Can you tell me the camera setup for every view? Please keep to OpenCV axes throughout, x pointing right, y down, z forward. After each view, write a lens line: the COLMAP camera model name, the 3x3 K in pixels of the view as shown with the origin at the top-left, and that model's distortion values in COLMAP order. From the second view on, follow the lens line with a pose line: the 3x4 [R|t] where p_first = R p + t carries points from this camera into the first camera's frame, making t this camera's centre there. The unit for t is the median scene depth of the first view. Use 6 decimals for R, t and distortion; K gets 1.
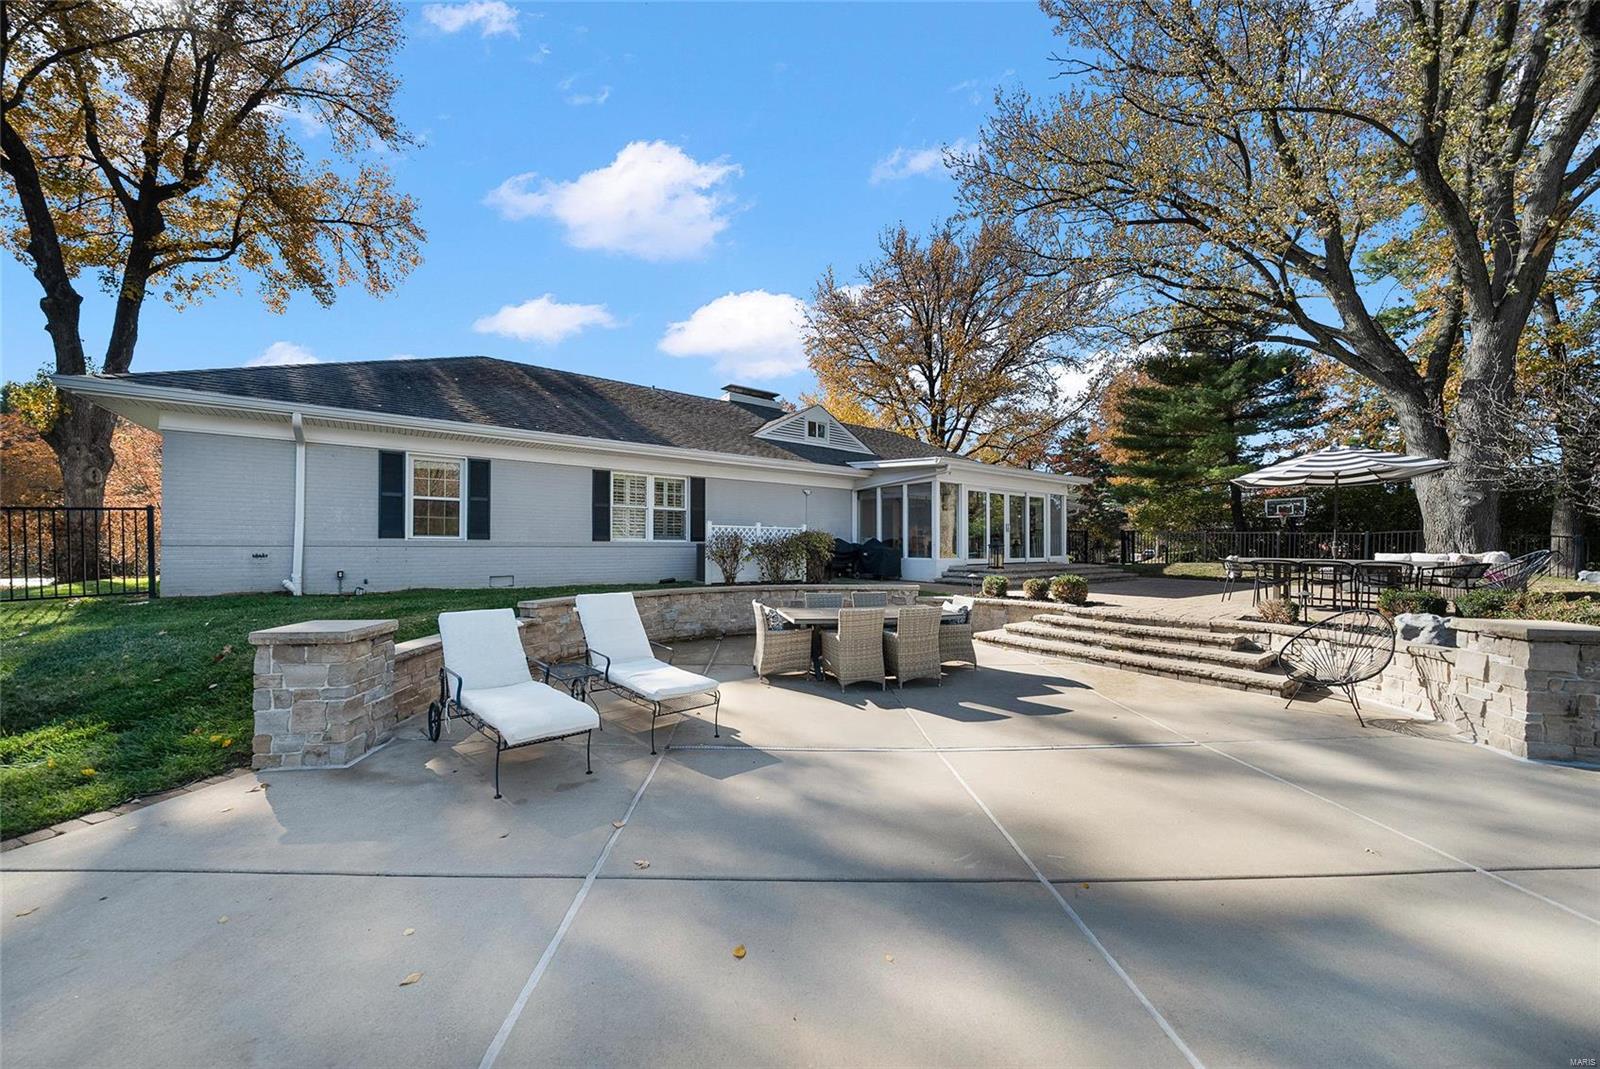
lens RADIAL K [[562.9, 0, 802.5], [0, 562.9, 526.3], [0, 0, 1]] dist [-0.008642, -0.000121]
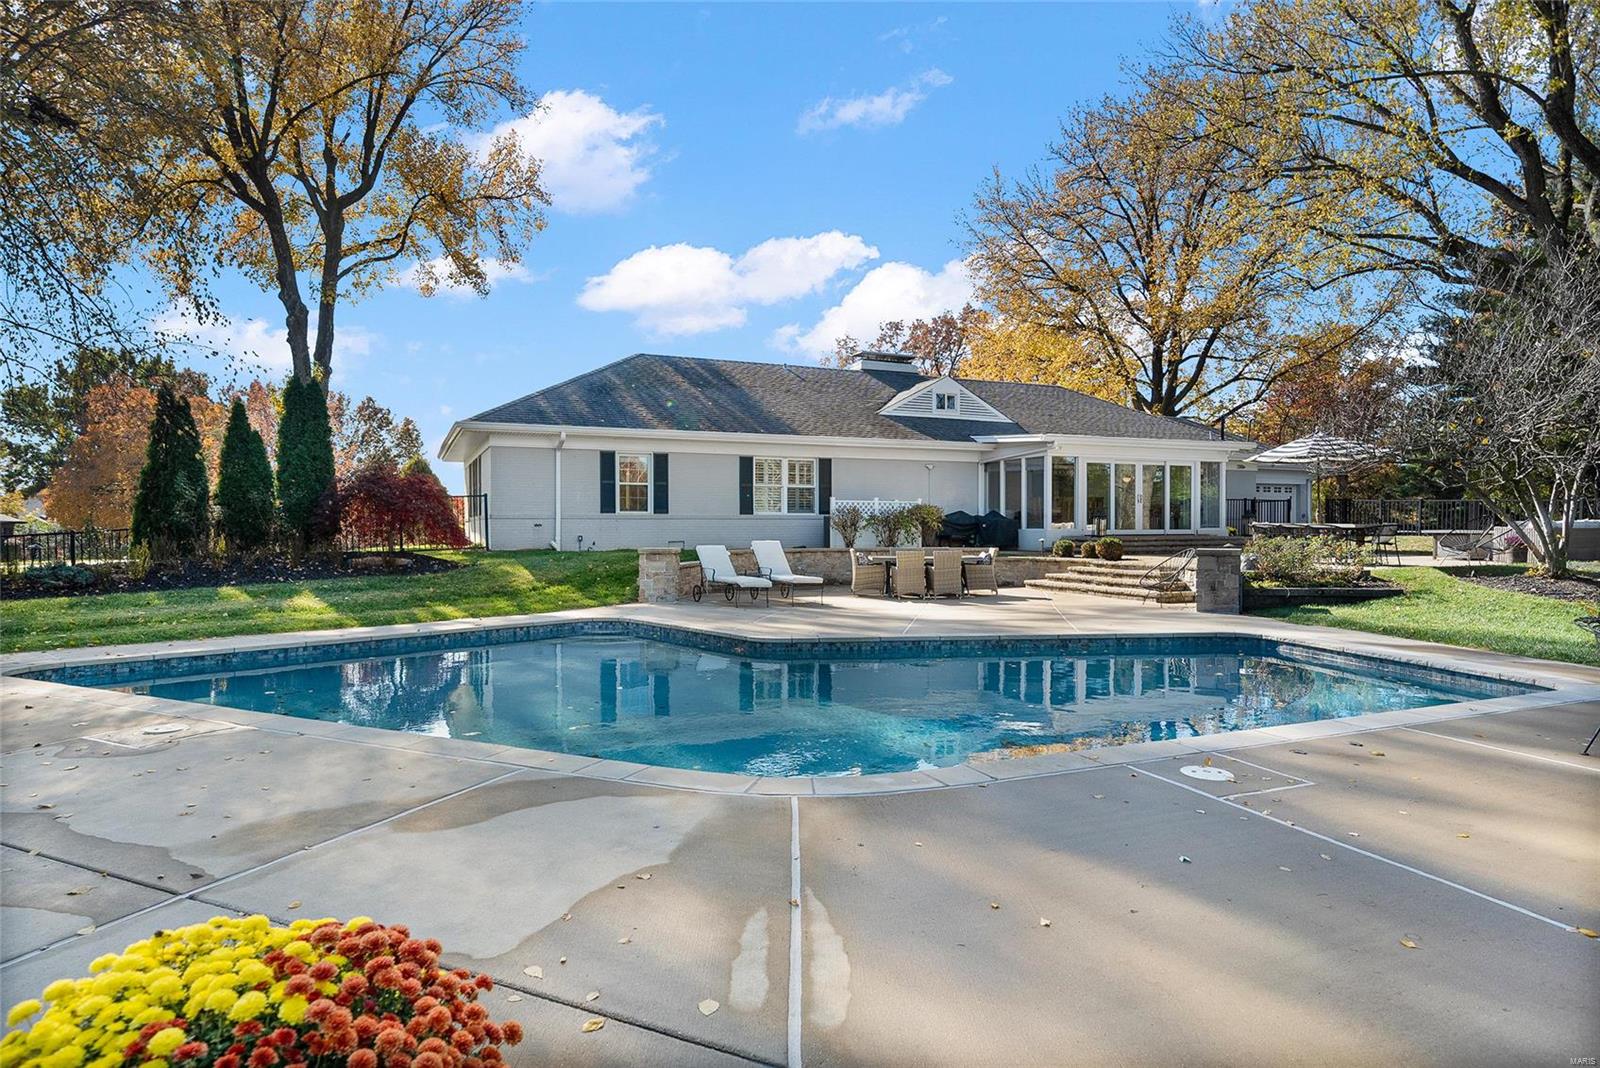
lens RADIAL K [[927.7, 0, 795.7], [0, 927.7, 526.8], [0, 0, 1]] dist [-0.002156, -0.000381]
pose [[0.970510, -0.004911, -0.241009, 0.211564], [0.012981, 0.999407, 0.031905, -0.009081], [0.240710, -0.034092, 0.969998, -0.851691]]
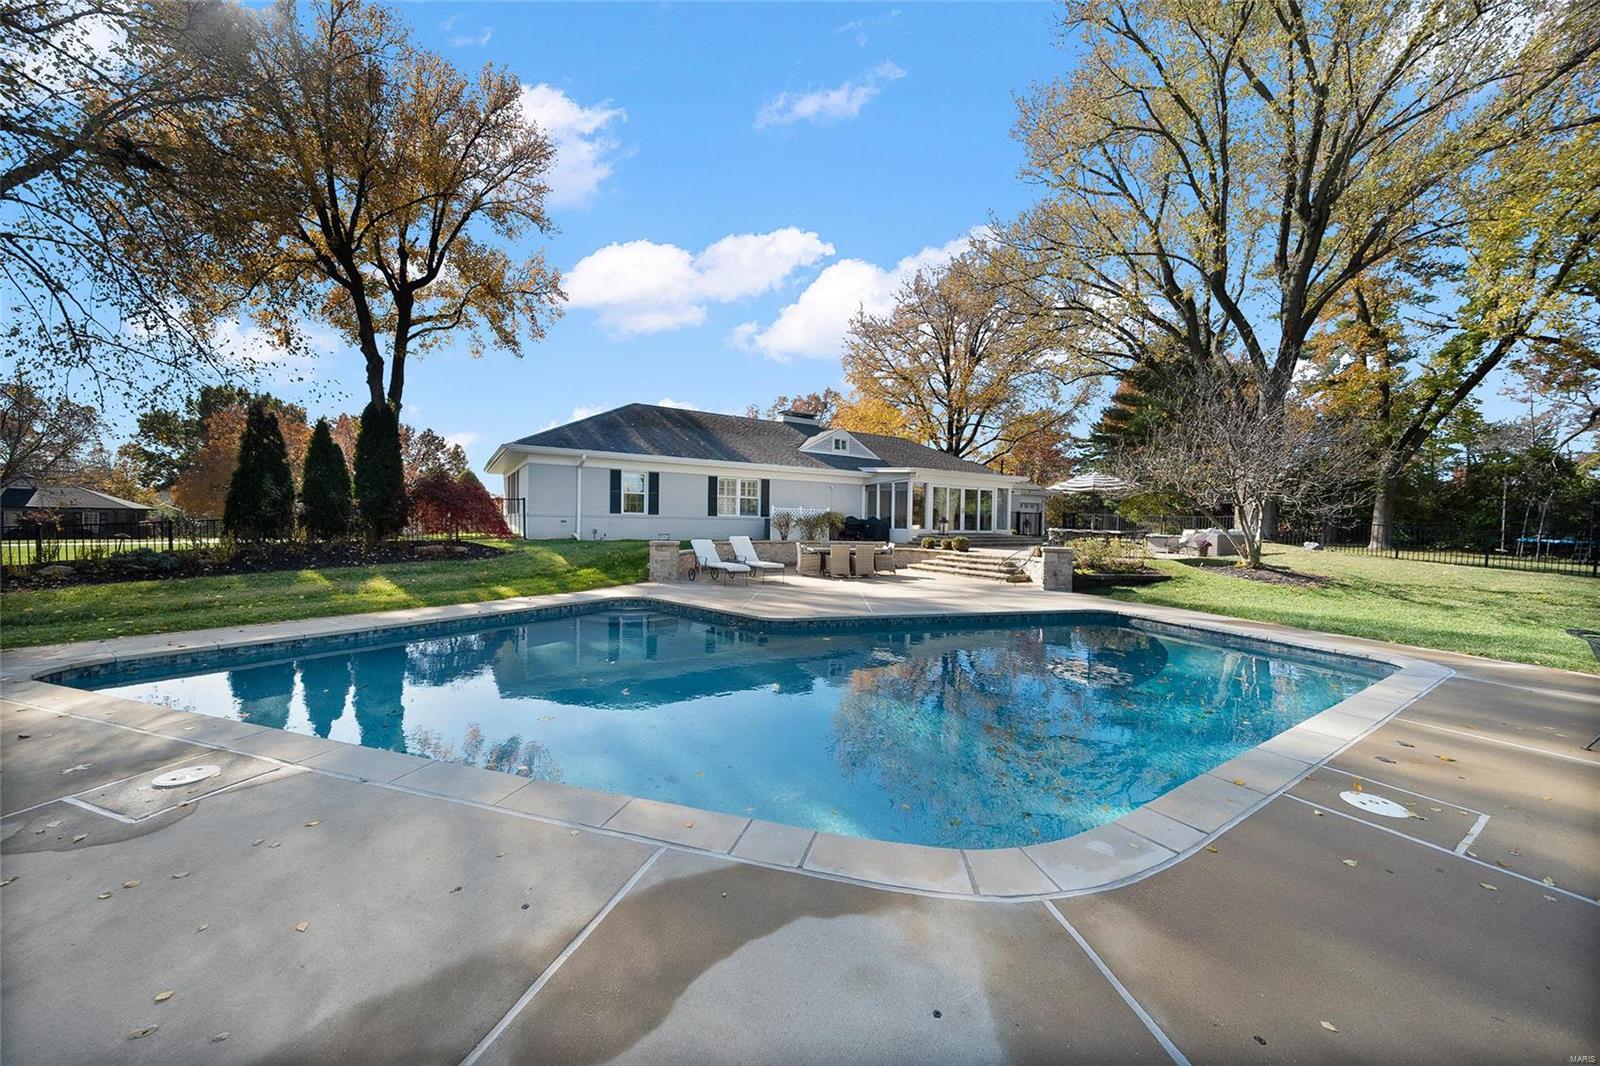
lens RADIAL K [[562.9, 0, 802.5], [0, 562.9, 524.8], [0, 0, 1]] dist [-0.008642, -0.000121]
pose [[0.996430, 0.012681, -0.083460, 0.068996], [-0.009609, 0.999265, 0.037103, -0.013959], [0.083869, -0.036169, 0.995820, -0.688540]]
